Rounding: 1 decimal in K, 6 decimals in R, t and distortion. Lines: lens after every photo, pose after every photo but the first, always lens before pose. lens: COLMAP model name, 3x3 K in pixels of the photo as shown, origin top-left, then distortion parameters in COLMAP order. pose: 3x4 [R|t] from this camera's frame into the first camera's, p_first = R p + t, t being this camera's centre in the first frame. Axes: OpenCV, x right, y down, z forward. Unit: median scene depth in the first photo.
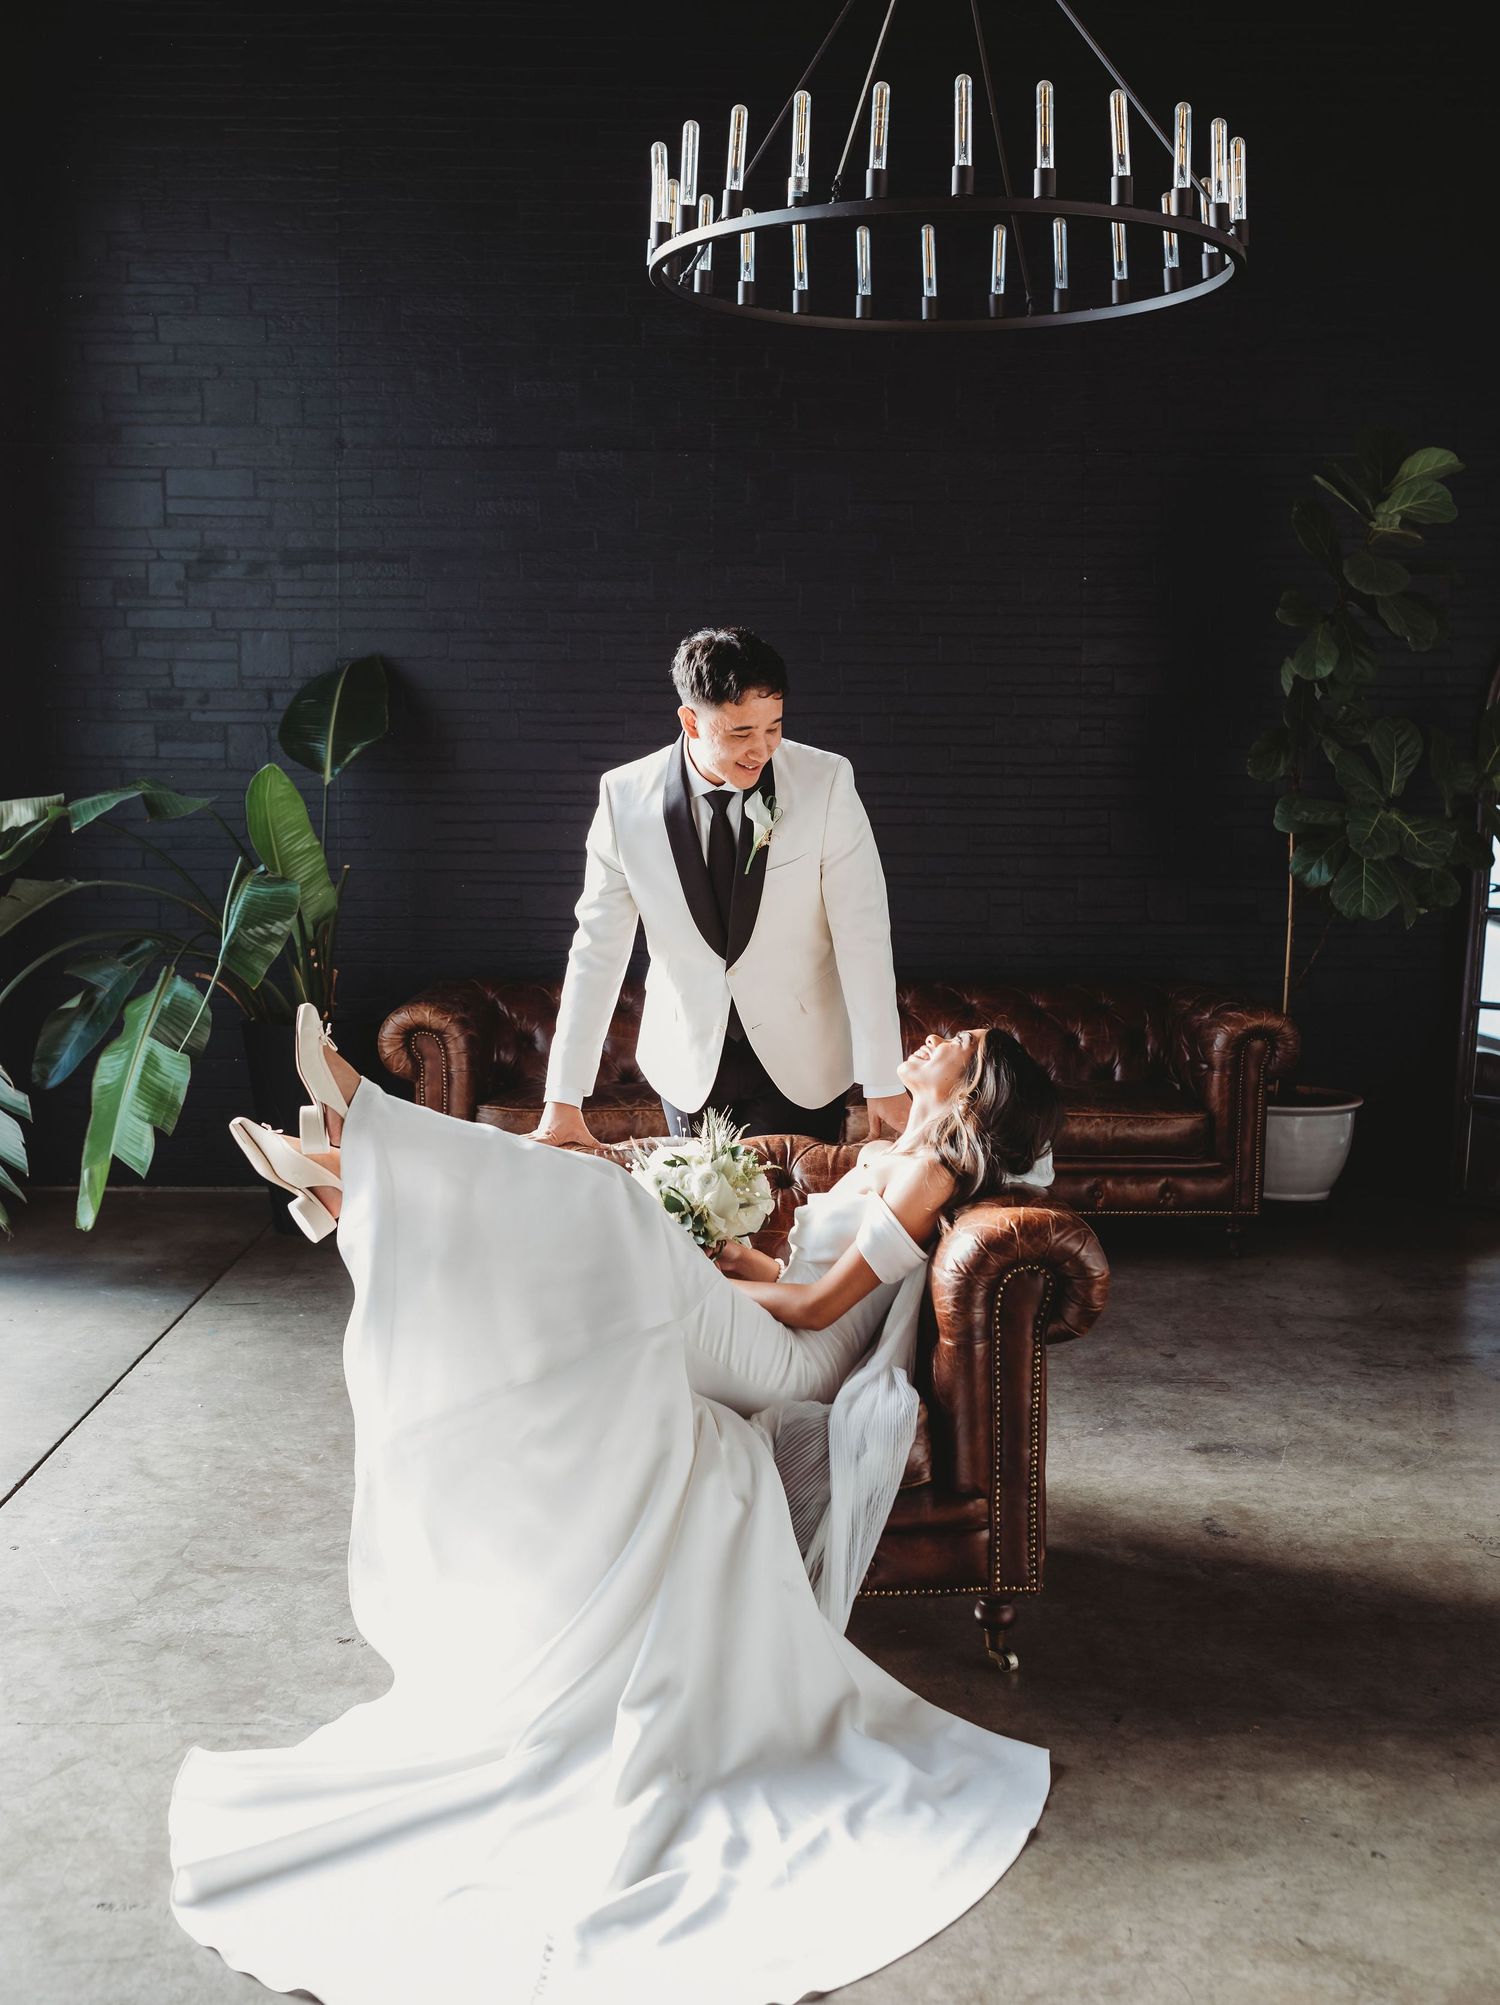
lens RADIAL K [[2174.8, 0, 774.0], [0, 2174.8, 911.7], [0, 0, 1]] dist [-0.011924, -0.008553]
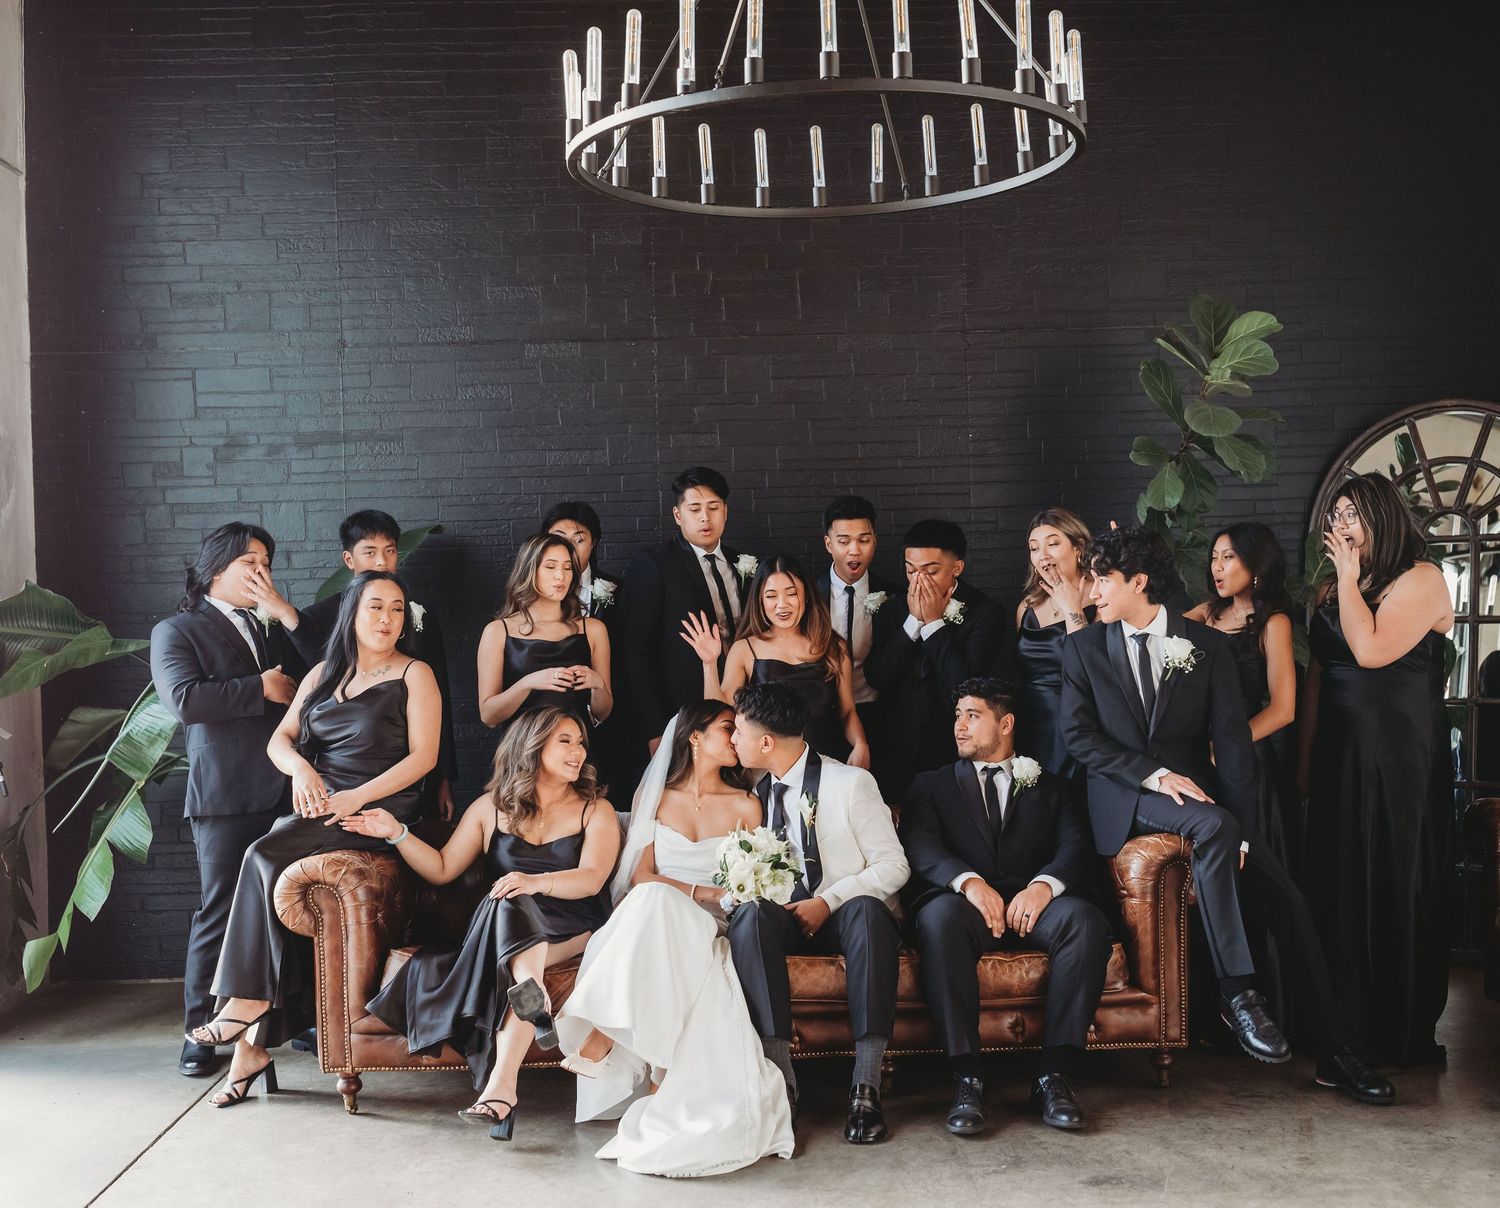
lens RADIAL K [[1730.4, 0, 778.9], [0, 1730.4, 655.5], [0, 0, 1]] dist [-0.008109, -0.005827]
pose [[0.999193, -0.035934, 0.017970, 0.018558], [0.036656, 0.998460, -0.041630, 0.003890], [-0.016446, 0.042255, 0.998971, 0.063966]]
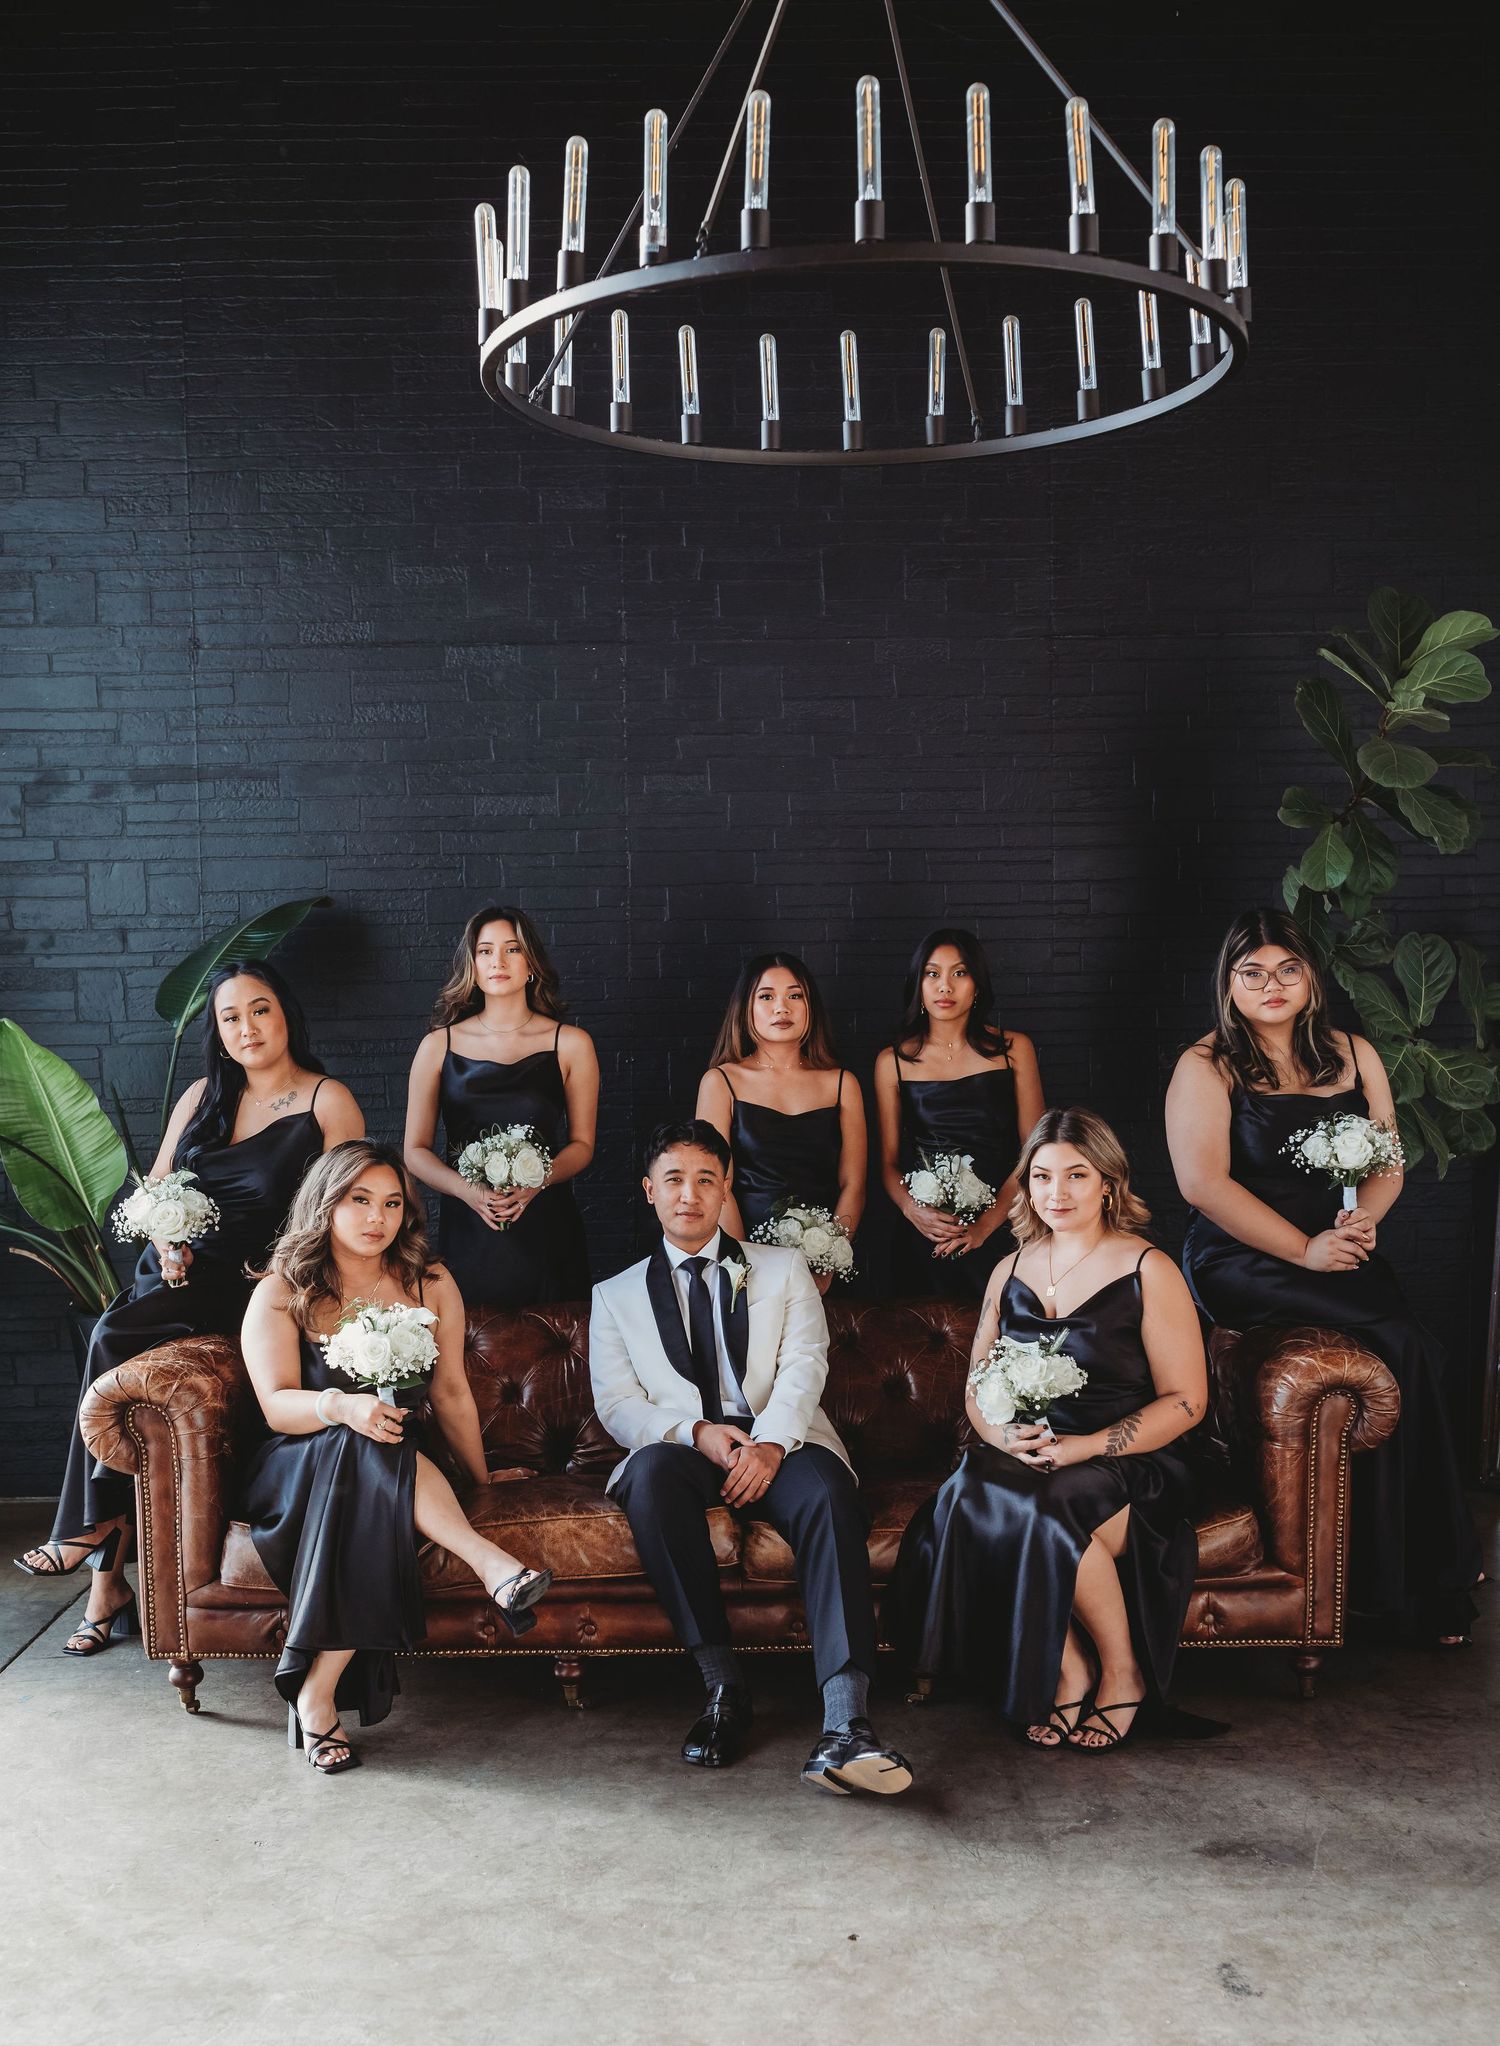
lens RADIAL K [[2191.1, 0, 753.4], [0, 2191.1, 1205.8], [0, 0, 1]] dist [-0.003826, -0.018295]
pose [[0.999766, -0.021584, -0.001490, 0.022724], [0.021616, 0.999392, 0.027342, -0.011182], [0.000899, -0.027368, 0.999625, 0.134122]]
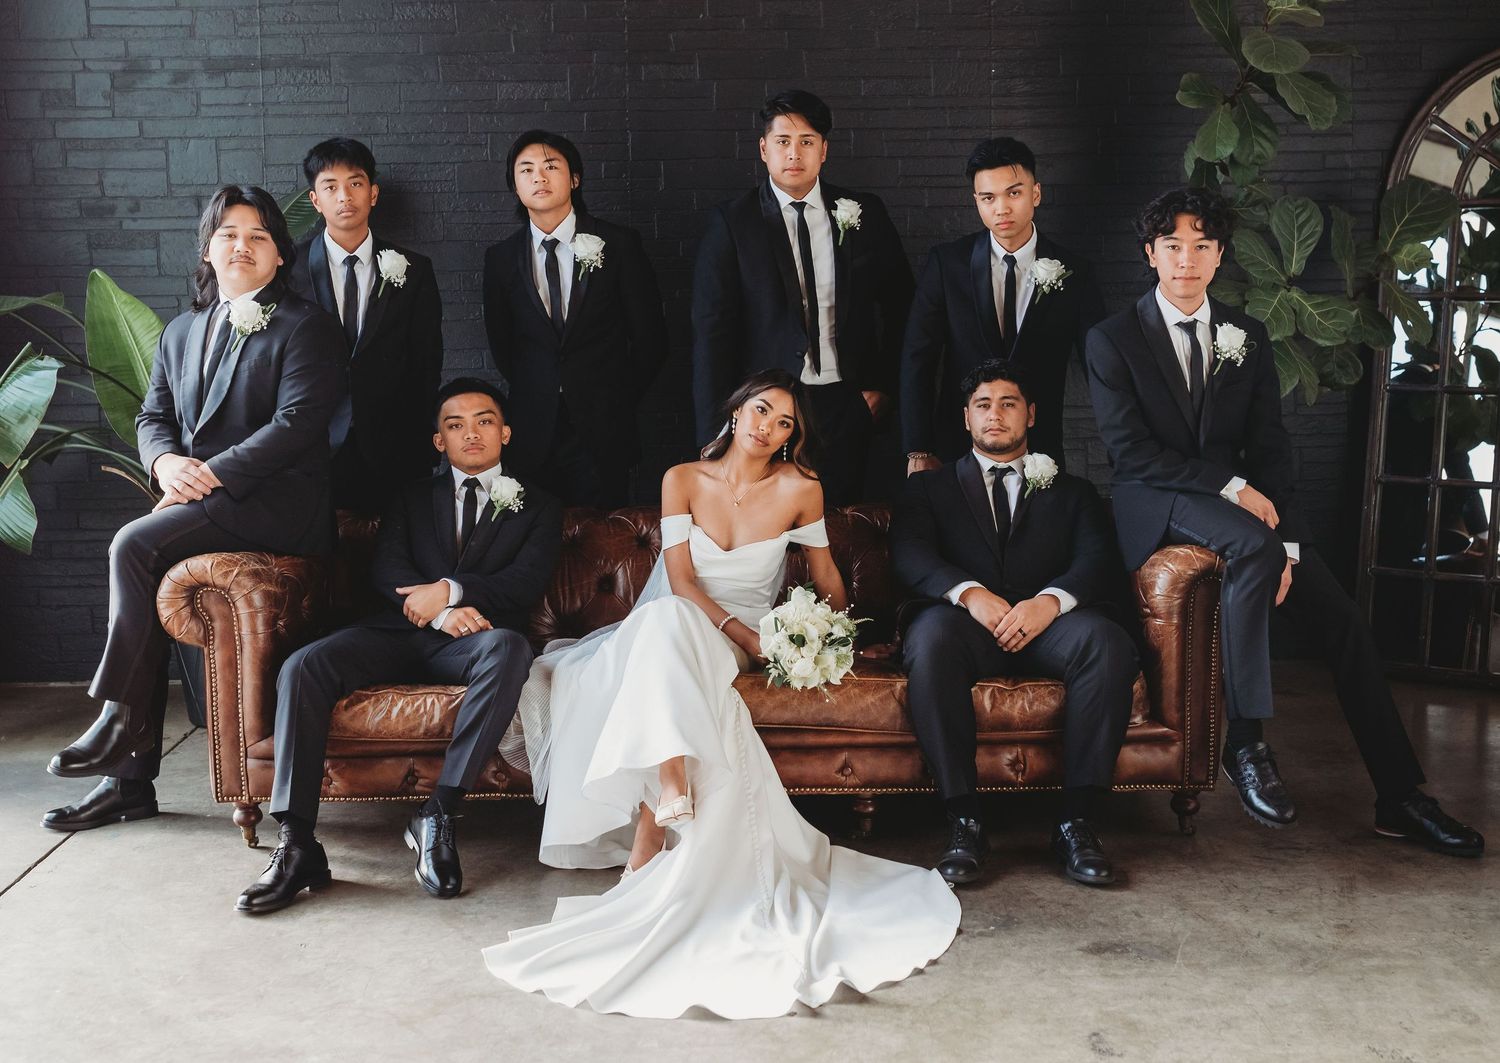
lens RADIAL K [[1911.1, 0, 768.9], [0, 1911.1, 495.8], [0, 0, 1]] dist [-0.018766, 0.028127]
pose [[0.999785, -0.020743, 0.000798, 0.037519], [0.020681, 0.998640, 0.047856, 0.001213], [-0.001789, -0.047829, 0.998854, 0.108726]]
